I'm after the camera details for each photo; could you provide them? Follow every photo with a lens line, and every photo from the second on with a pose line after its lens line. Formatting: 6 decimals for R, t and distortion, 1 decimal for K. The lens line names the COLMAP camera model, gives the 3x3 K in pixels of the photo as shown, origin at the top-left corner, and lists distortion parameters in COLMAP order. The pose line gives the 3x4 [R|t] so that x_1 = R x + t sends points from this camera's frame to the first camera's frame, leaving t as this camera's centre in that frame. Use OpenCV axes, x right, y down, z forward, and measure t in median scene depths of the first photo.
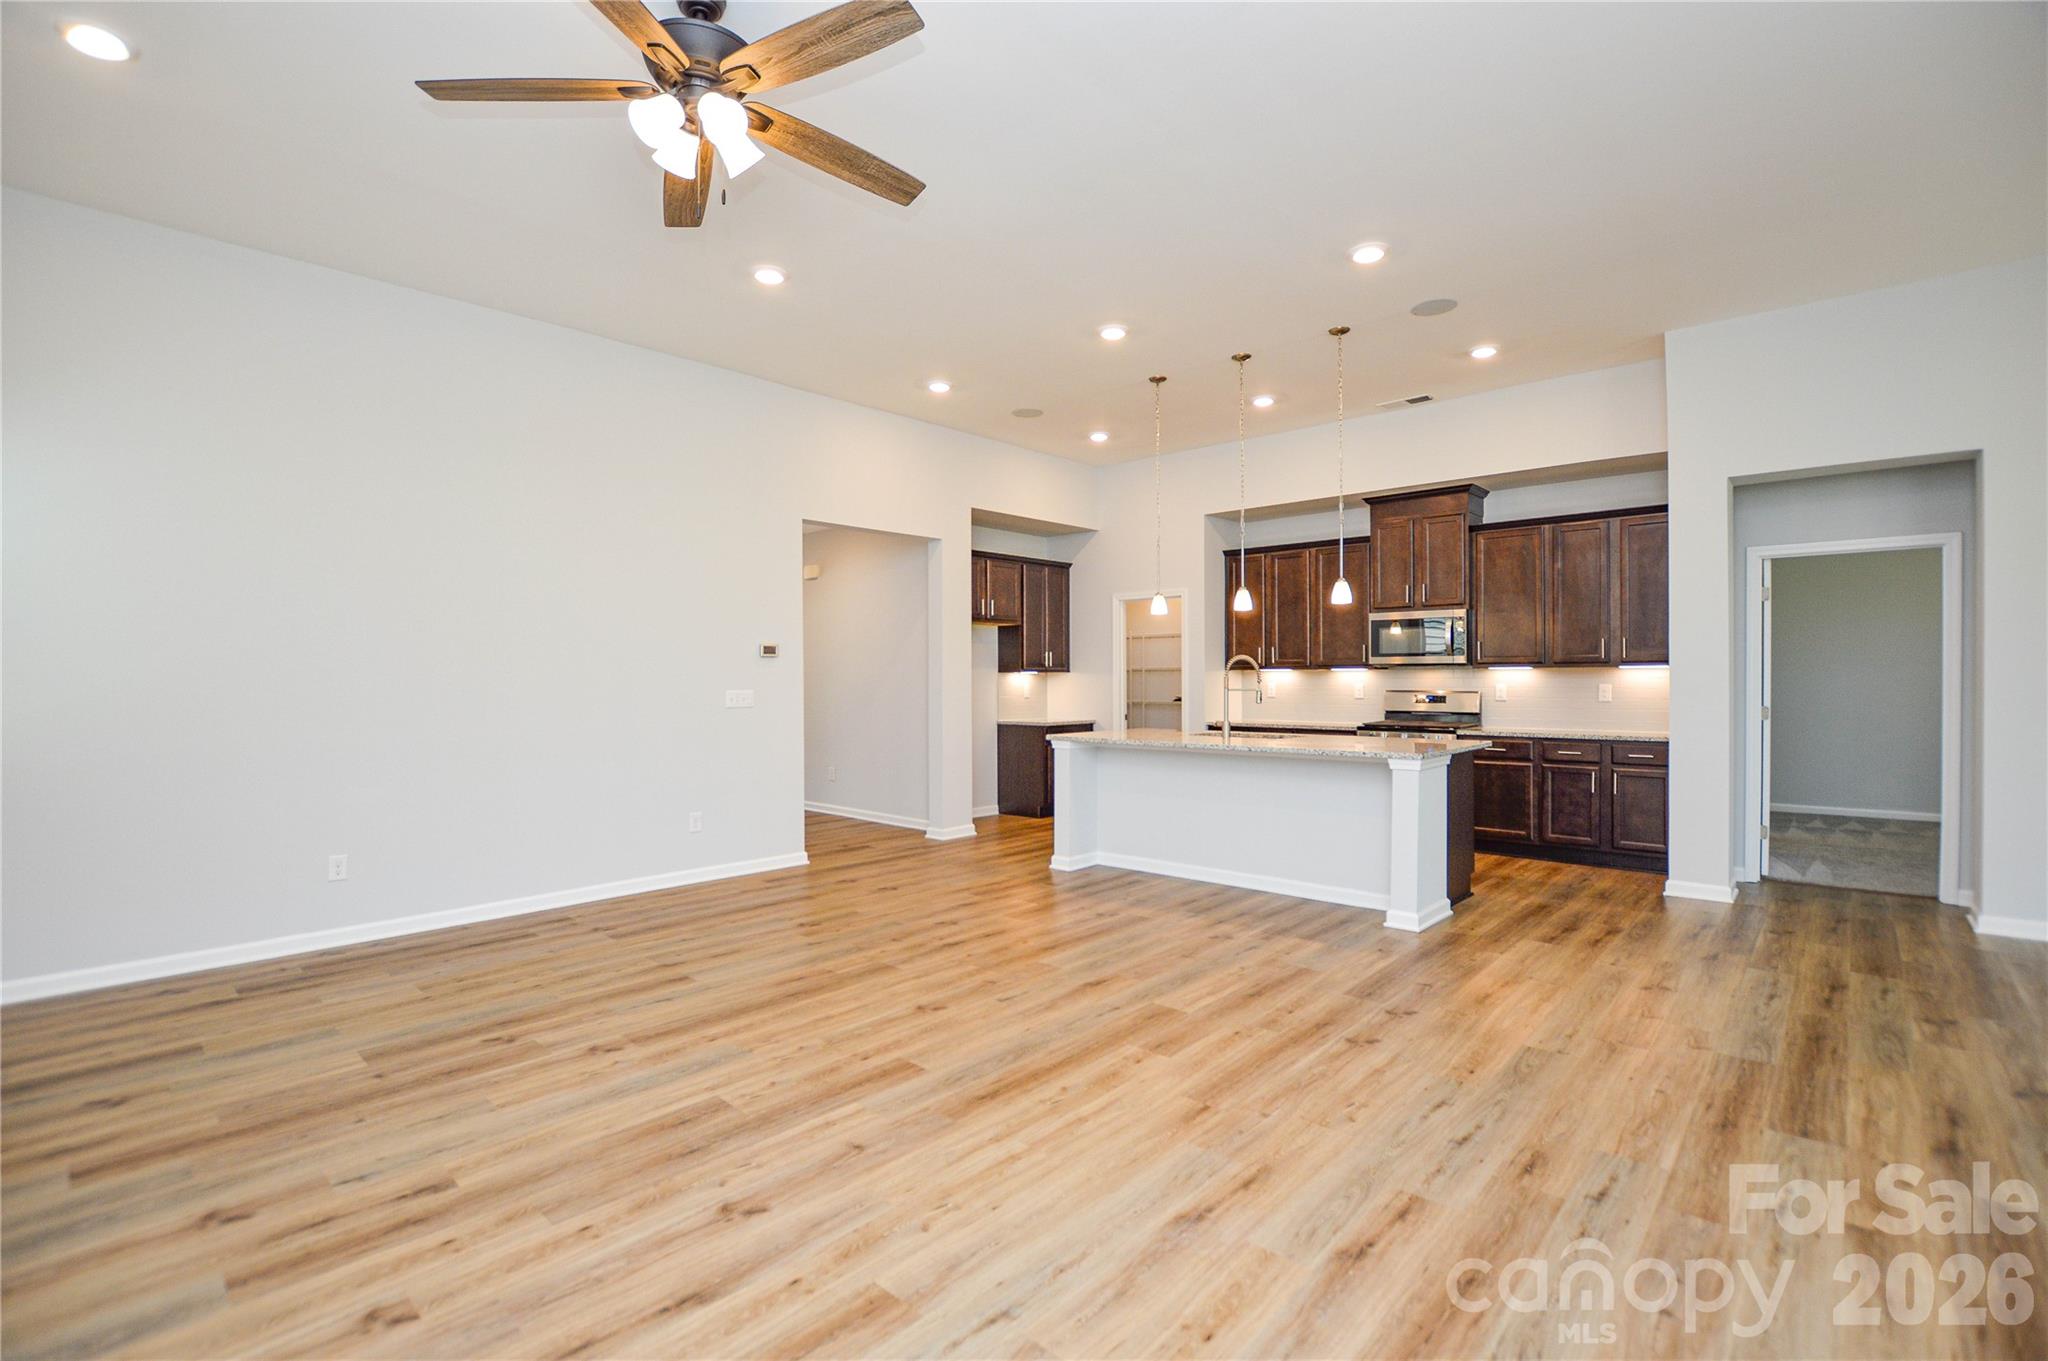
lens RADIAL K [[922.3, 0, 1025.2], [0, 922.3, 681.2], [0, 0, 1]] dist [-0.026114, 0.000901]
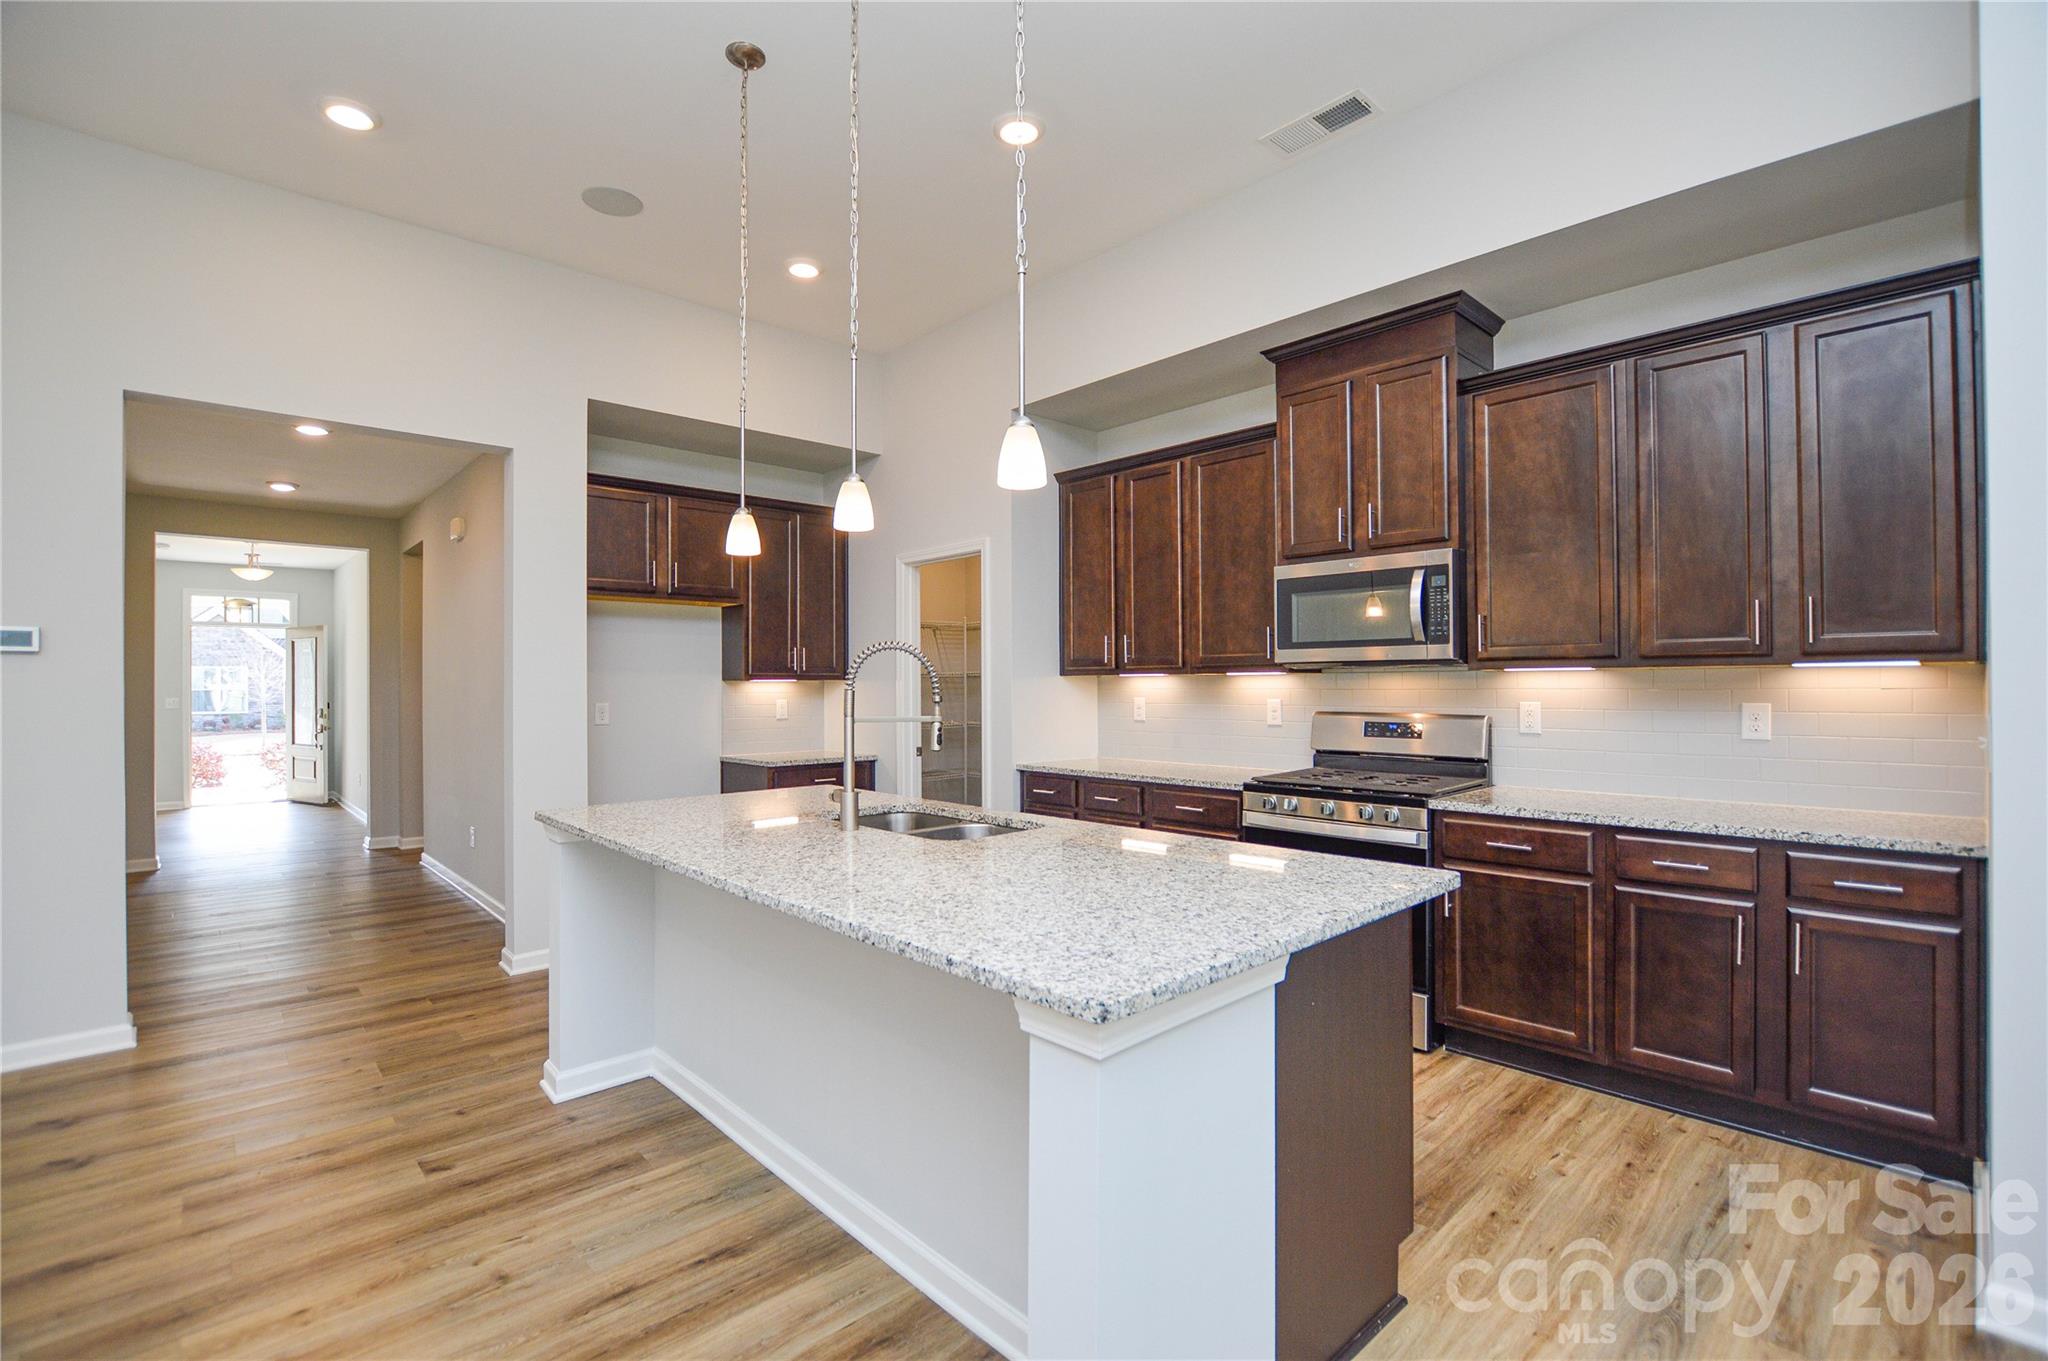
lens RADIAL K [[922.3, 0, 1021.2], [0, 922.3, 679.5], [0, 0, 1]] dist [-0.026114, 0.000901]
pose [[0.997232, -0.001646, -0.074341, 0.385954], [0.000894, 0.999948, -0.010136, -0.005476], [0.074354, 0.010041, 0.997181, 0.665731]]
